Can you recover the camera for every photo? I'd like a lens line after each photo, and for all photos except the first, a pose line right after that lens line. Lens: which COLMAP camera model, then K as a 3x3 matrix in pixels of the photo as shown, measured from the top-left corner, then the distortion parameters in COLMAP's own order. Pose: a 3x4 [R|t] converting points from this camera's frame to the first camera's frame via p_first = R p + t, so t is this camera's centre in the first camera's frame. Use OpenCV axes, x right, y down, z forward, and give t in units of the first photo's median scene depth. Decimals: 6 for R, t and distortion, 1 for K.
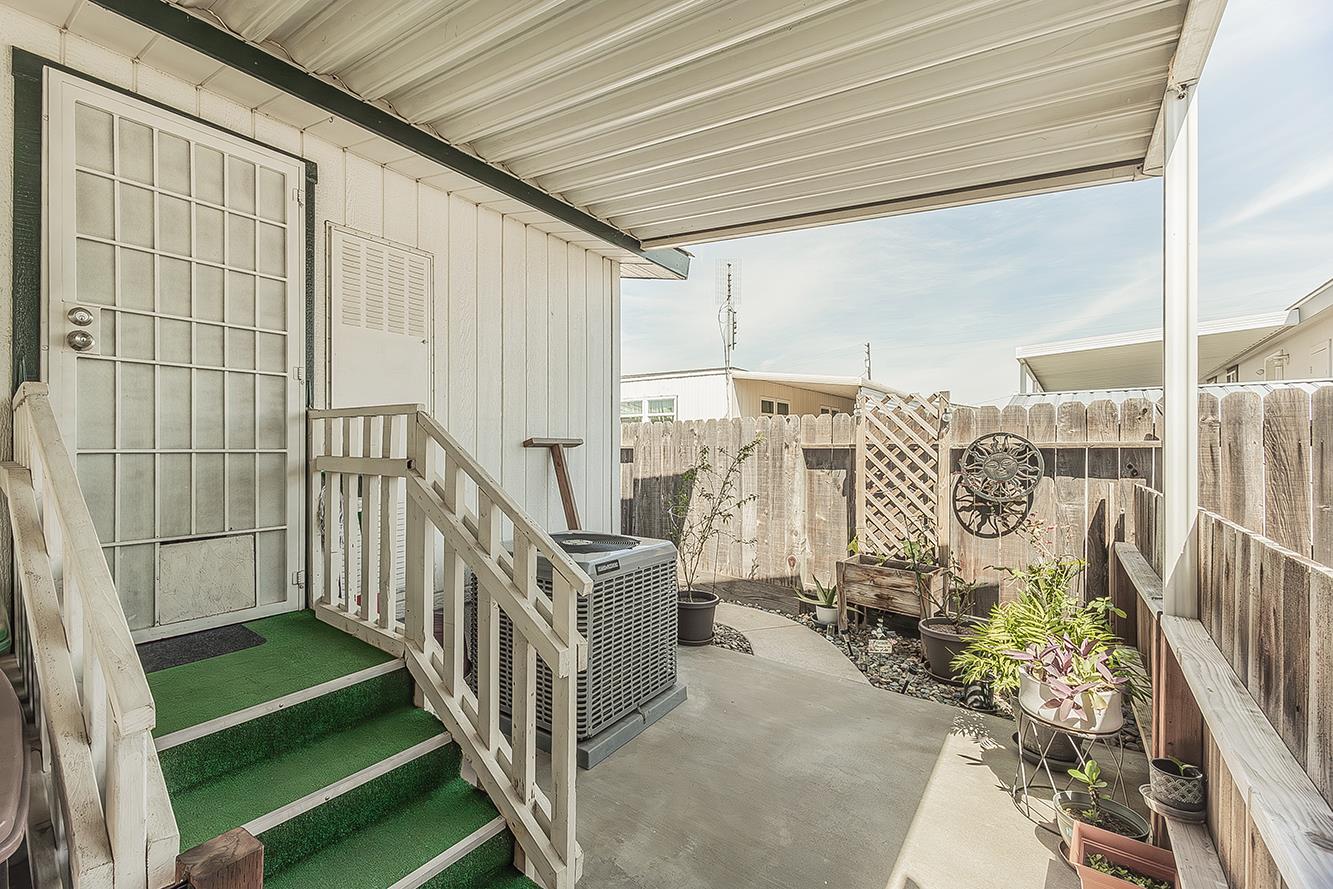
lens RADIAL K [[554.9, 0, 611.8], [0, 554.9, 444.8], [0, 0, 1]] dist [0.000957, -0.000084]
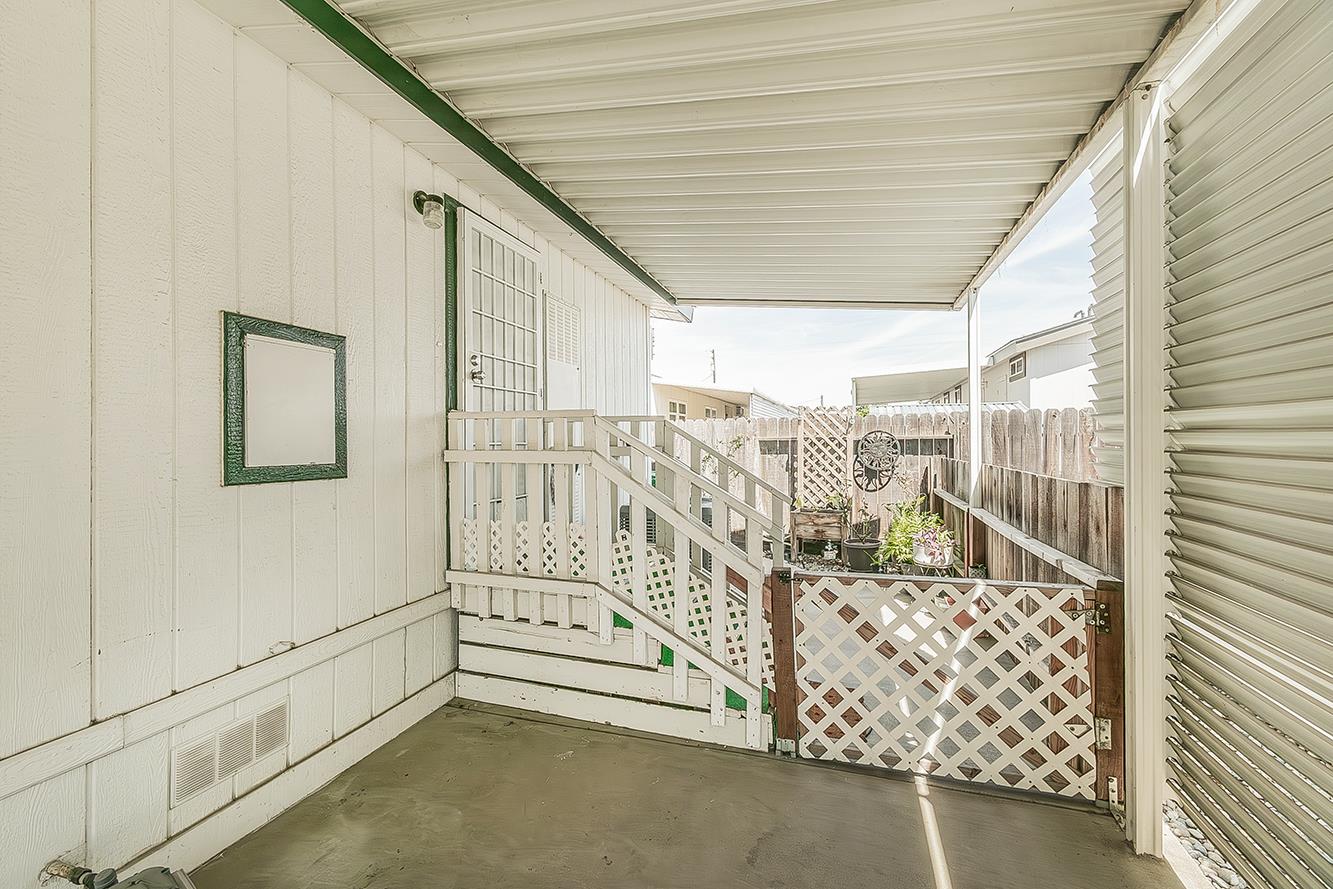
lens RADIAL K [[552.3, 0, 672.5], [0, 552.3, 436.5], [0, 0, 1]] dist [0.000548, -0.000007]
pose [[0.930020, -0.003762, 0.367488, -0.513282], [0.005601, 0.999977, -0.003936, 0.000449], [-0.367465, 0.005719, 0.930020, -0.354440]]
